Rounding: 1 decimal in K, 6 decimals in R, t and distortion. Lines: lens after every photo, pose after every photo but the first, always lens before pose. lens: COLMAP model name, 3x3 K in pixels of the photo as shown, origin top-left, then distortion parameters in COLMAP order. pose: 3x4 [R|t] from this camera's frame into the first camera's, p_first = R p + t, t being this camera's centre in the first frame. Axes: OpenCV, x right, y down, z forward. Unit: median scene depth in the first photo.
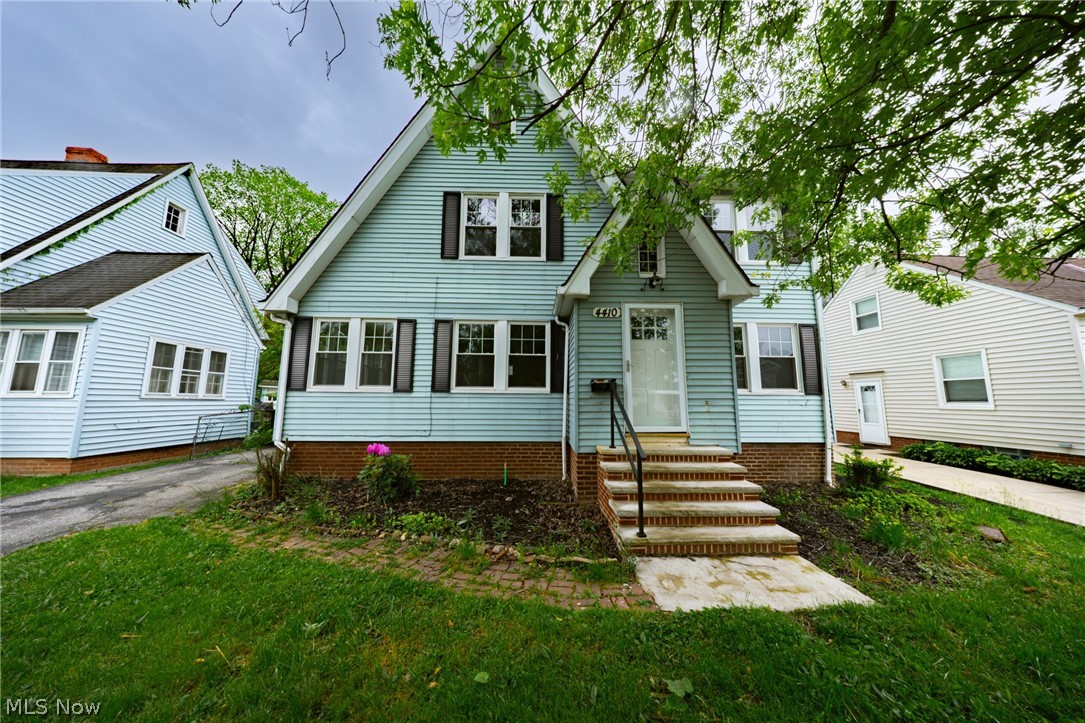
lens RADIAL K [[313.1, 0, 552.9], [0, 313.1, 359.9], [0, 0, 1]] dist [-0.001565, -0.000045]
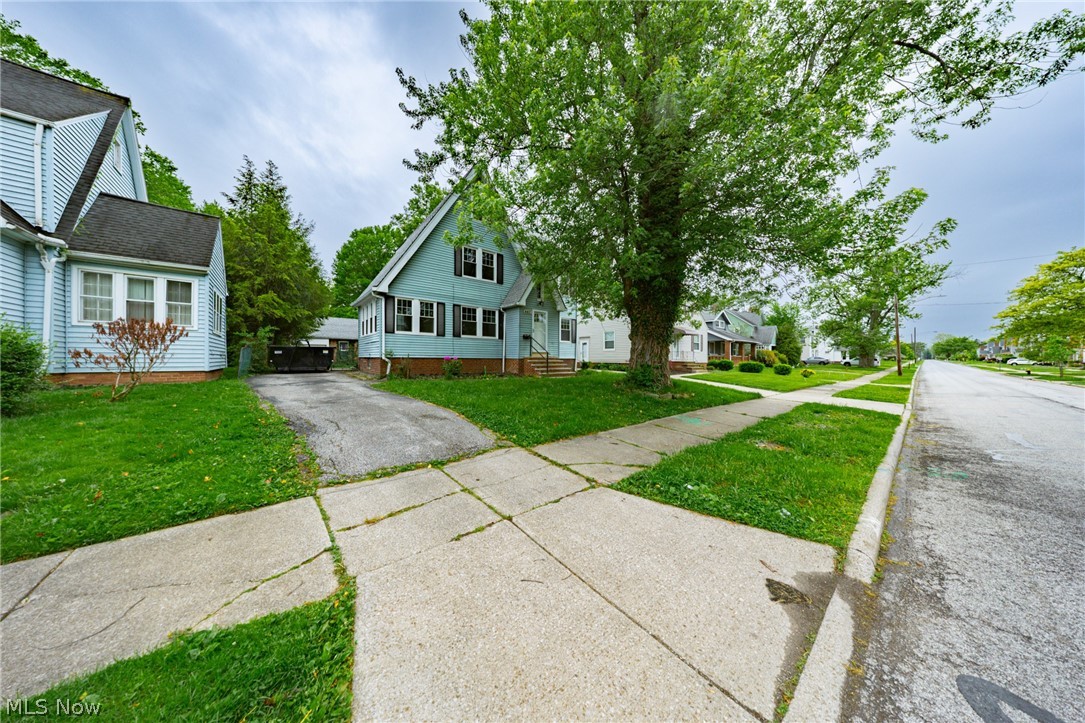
lens RADIAL K [[313.1, 0, 552.9], [0, 313.1, 359.9], [0, 0, 1]] dist [-0.001565, -0.000045]
pose [[0.765543, -0.005032, 0.643365, -1.255471], [-0.078740, 0.991720, 0.101450, -0.017280], [-0.638548, -0.128323, 0.758808, -1.167621]]
